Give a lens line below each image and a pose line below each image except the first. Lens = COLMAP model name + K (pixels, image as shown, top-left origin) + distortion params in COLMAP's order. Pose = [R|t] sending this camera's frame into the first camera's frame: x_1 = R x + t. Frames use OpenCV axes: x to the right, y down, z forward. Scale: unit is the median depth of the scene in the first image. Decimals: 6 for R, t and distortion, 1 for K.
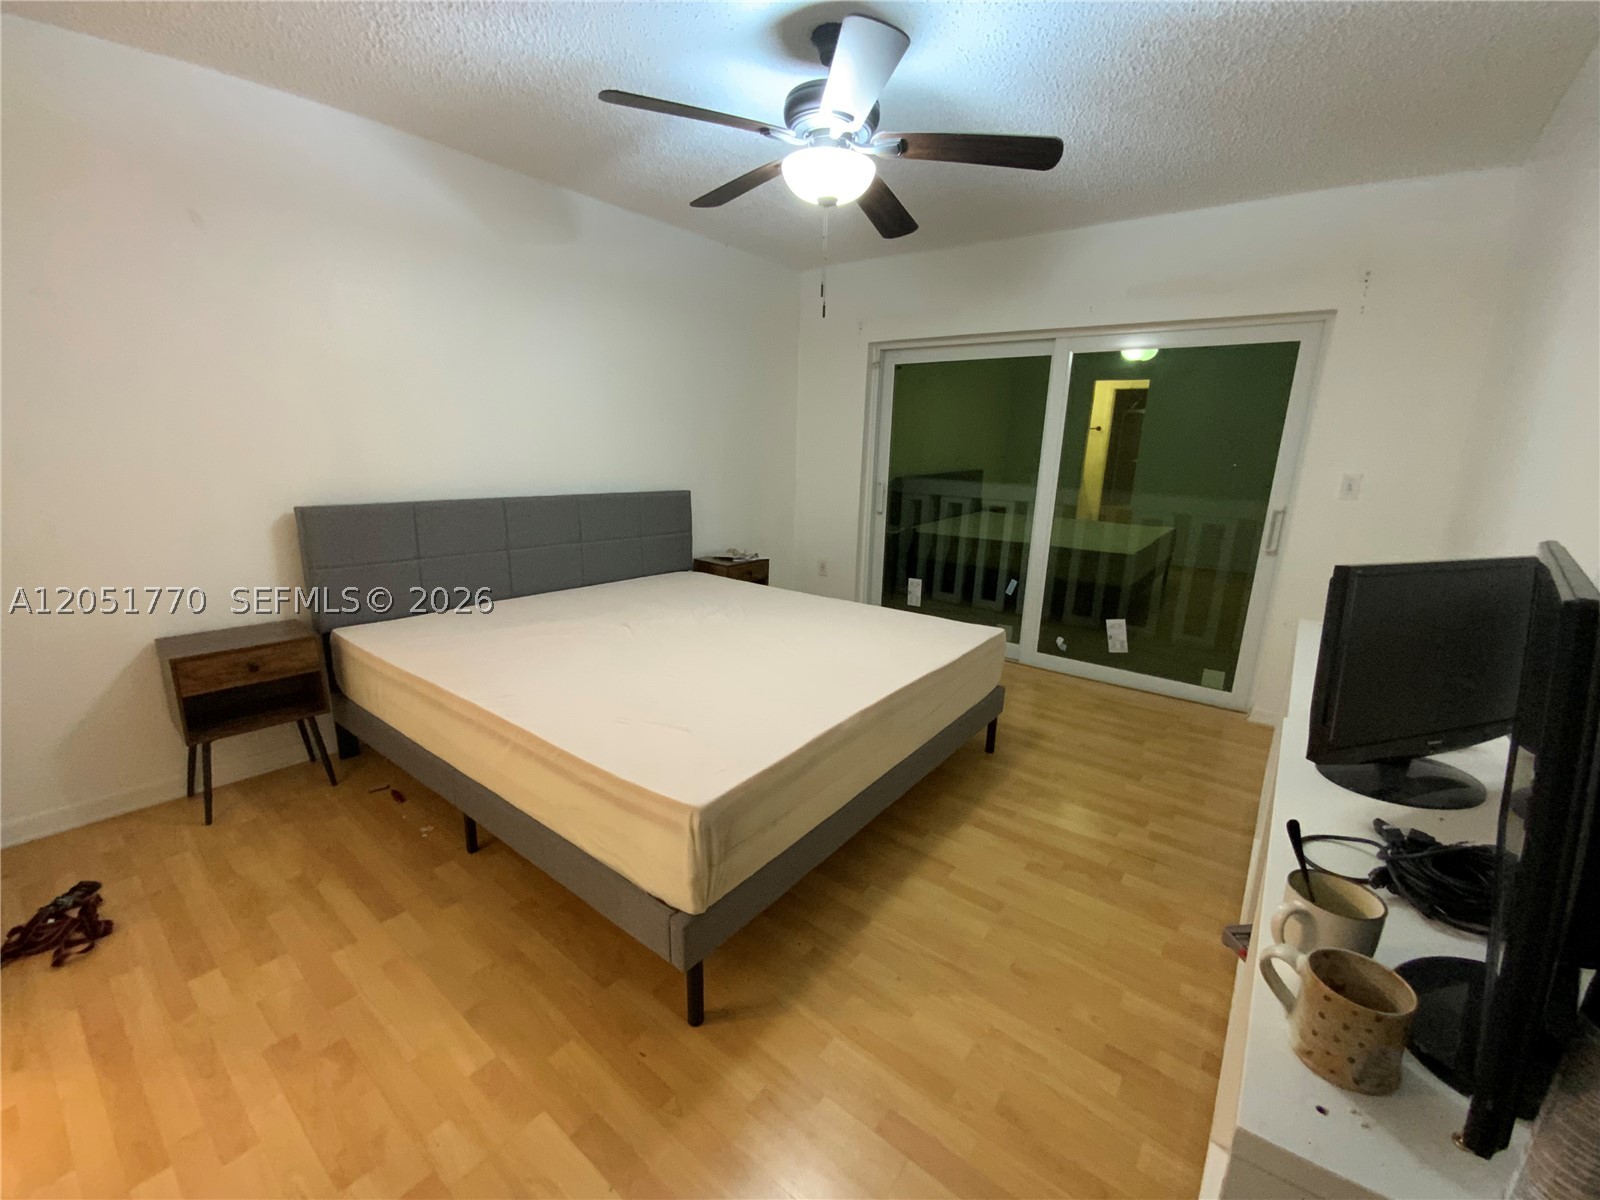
lens RADIAL K [[658.5, 0, 805.9], [0, 658.5, 603.2], [0, 0, 1]] dist [0.030337, -0.025285]
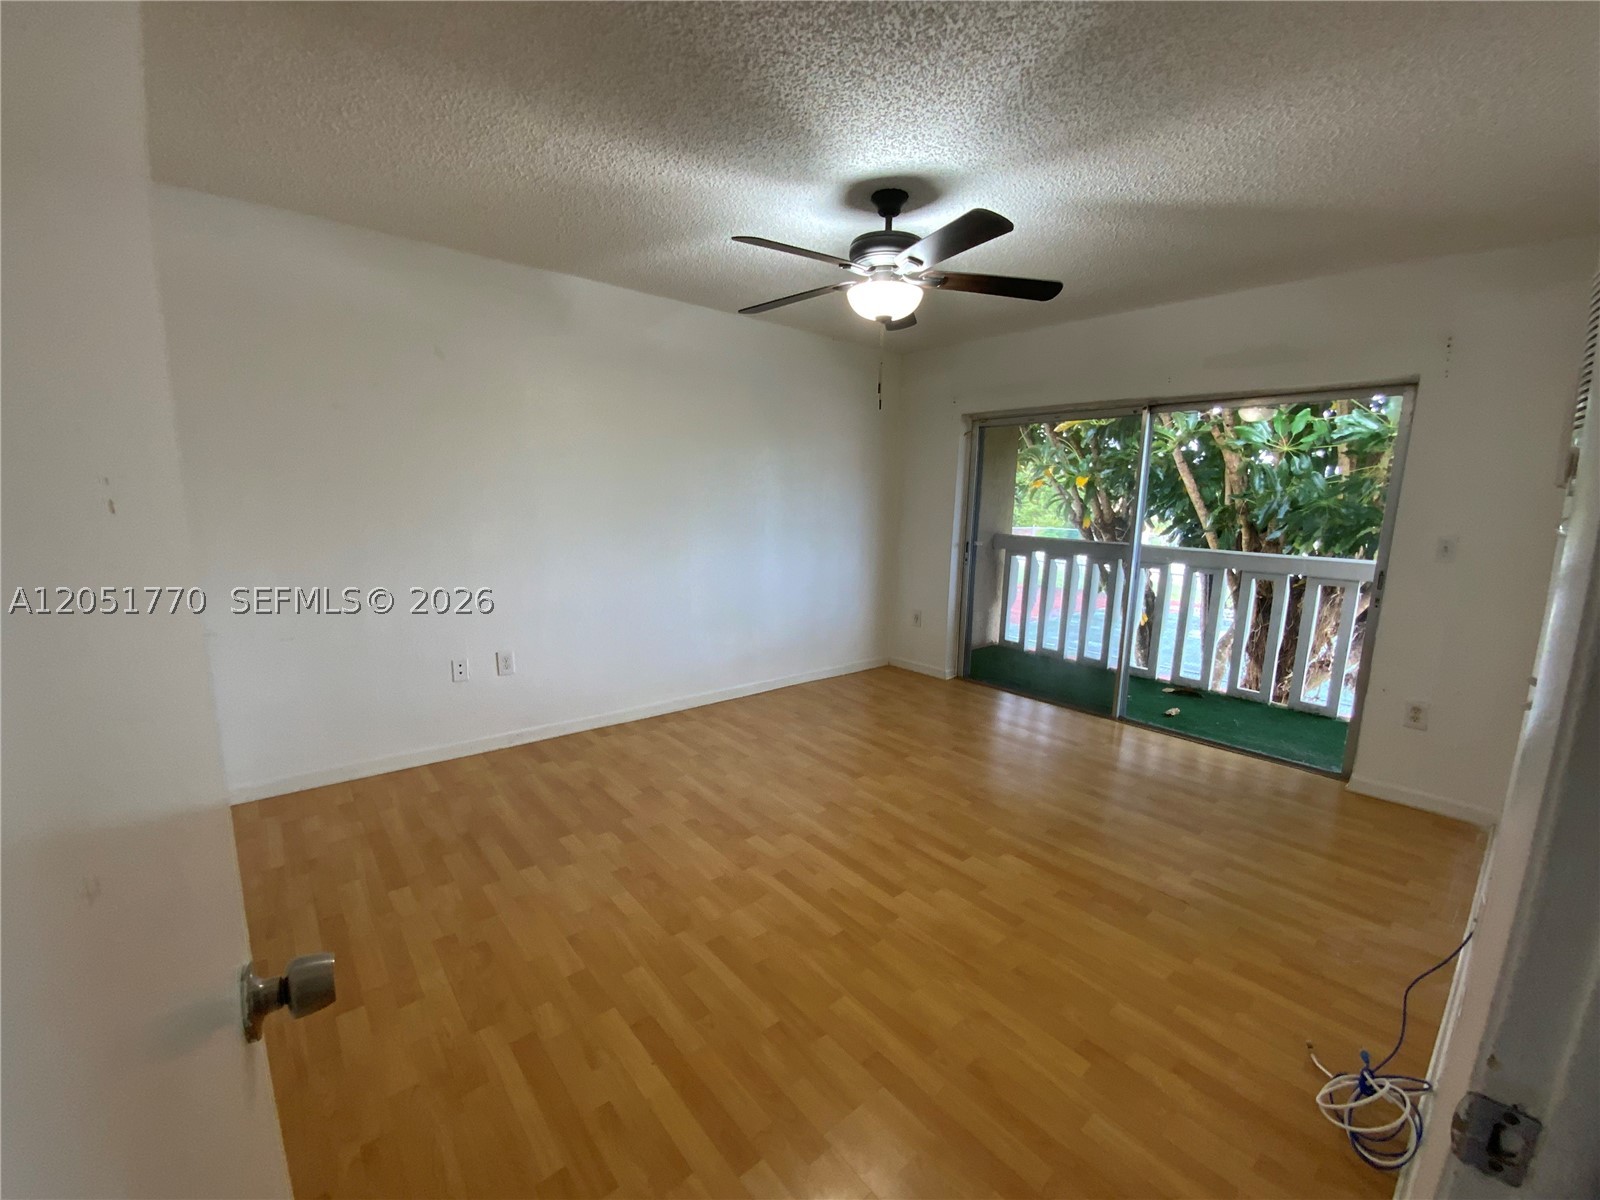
lens RADIAL K [[661.3, 0, 807.4], [0, 661.3, 604.7], [0, 0, 1]] dist [0.010864, -0.016743]
pose [[0.979081, 0.027494, -0.201604, 0.161455], [-0.043776, 0.996088, -0.076757, 0.031993], [0.198705, 0.083977, 0.976455, -0.202156]]
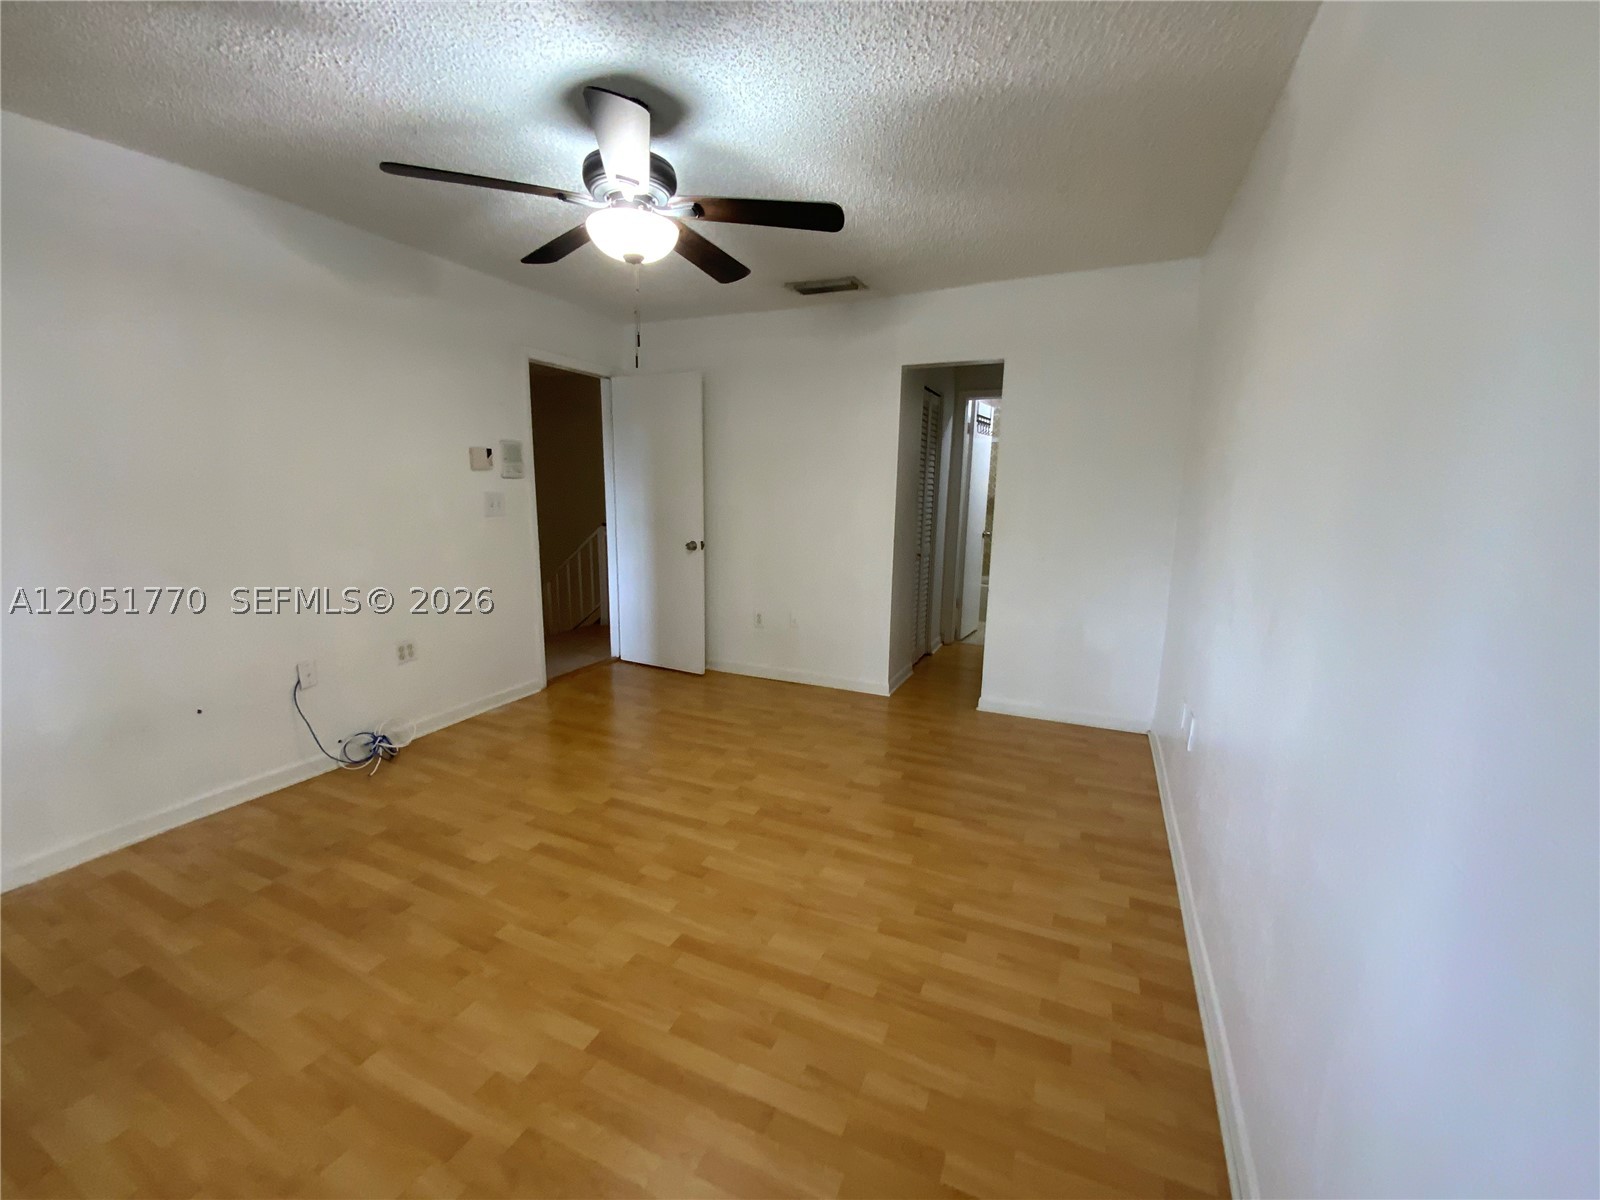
lens RADIAL K [[661.3, 0, 807.4], [0, 661.3, 604.7], [0, 0, 1]] dist [0.010864, -0.016743]
pose [[-0.973031, -0.000801, -0.230671, 0.000267], [-0.095270, 0.912117, 0.398707, -0.582335], [0.210080, 0.409930, -0.887594, 2.335685]]
